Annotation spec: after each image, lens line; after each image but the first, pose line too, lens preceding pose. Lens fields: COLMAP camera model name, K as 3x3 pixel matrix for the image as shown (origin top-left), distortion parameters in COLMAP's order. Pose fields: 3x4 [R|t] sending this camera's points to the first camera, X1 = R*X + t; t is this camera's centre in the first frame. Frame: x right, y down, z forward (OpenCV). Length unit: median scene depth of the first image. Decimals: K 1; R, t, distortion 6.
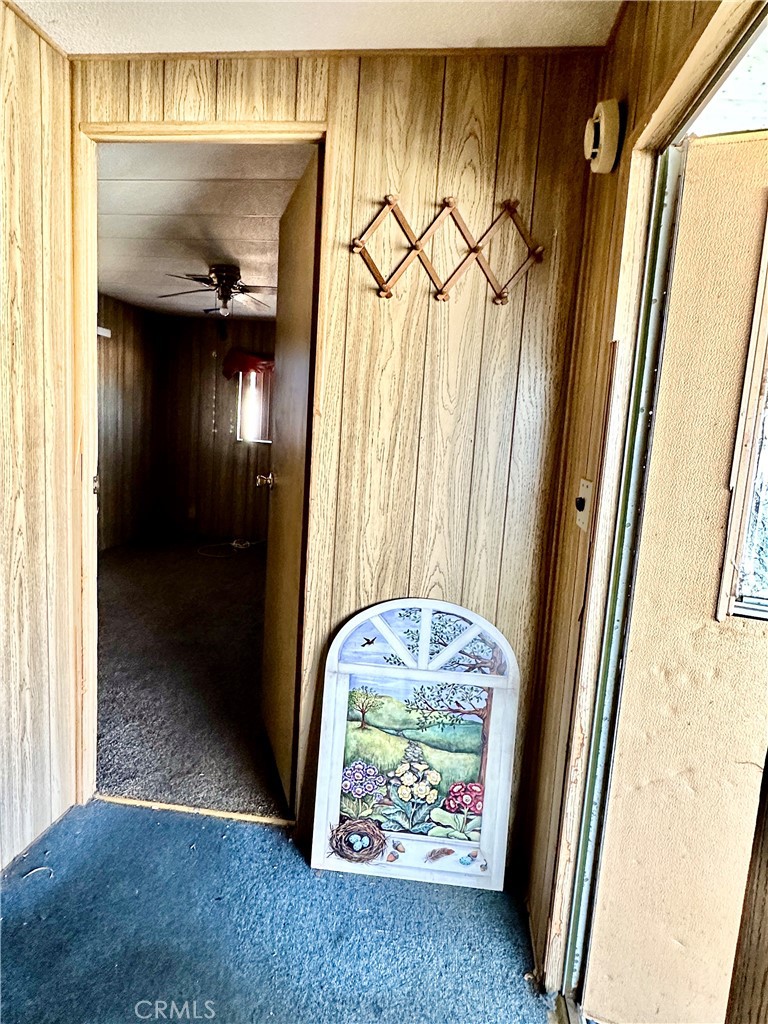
lens RADIAL K [[616.4, 0, 384.0], [0, 616.4, 512.0], [0, 0, 1]] dist [0.002379, 0.000093]
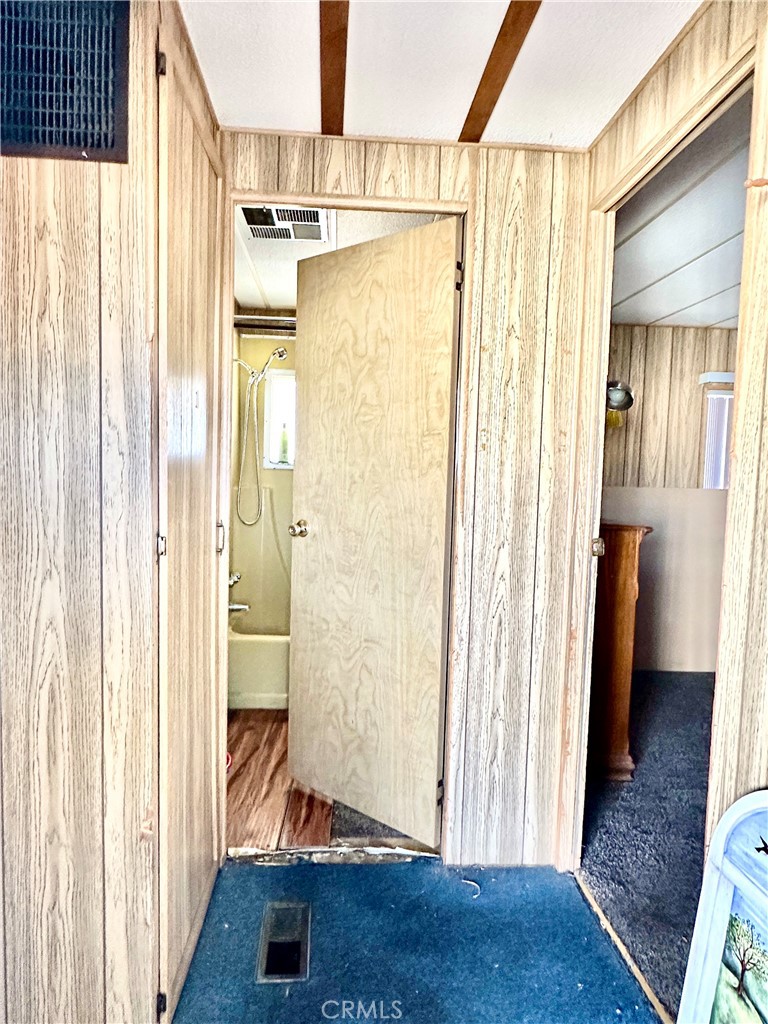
lens RADIAL K [[616.4, 0, 384.0], [0, 616.4, 512.0], [0, 0, 1]] dist [0.002379, 0.000093]
pose [[0.195071, 0.008643, -0.980751, 0.479002], [-0.147854, 0.988793, -0.020694, -0.031764], [0.969581, 0.149044, 0.194163, 0.526276]]
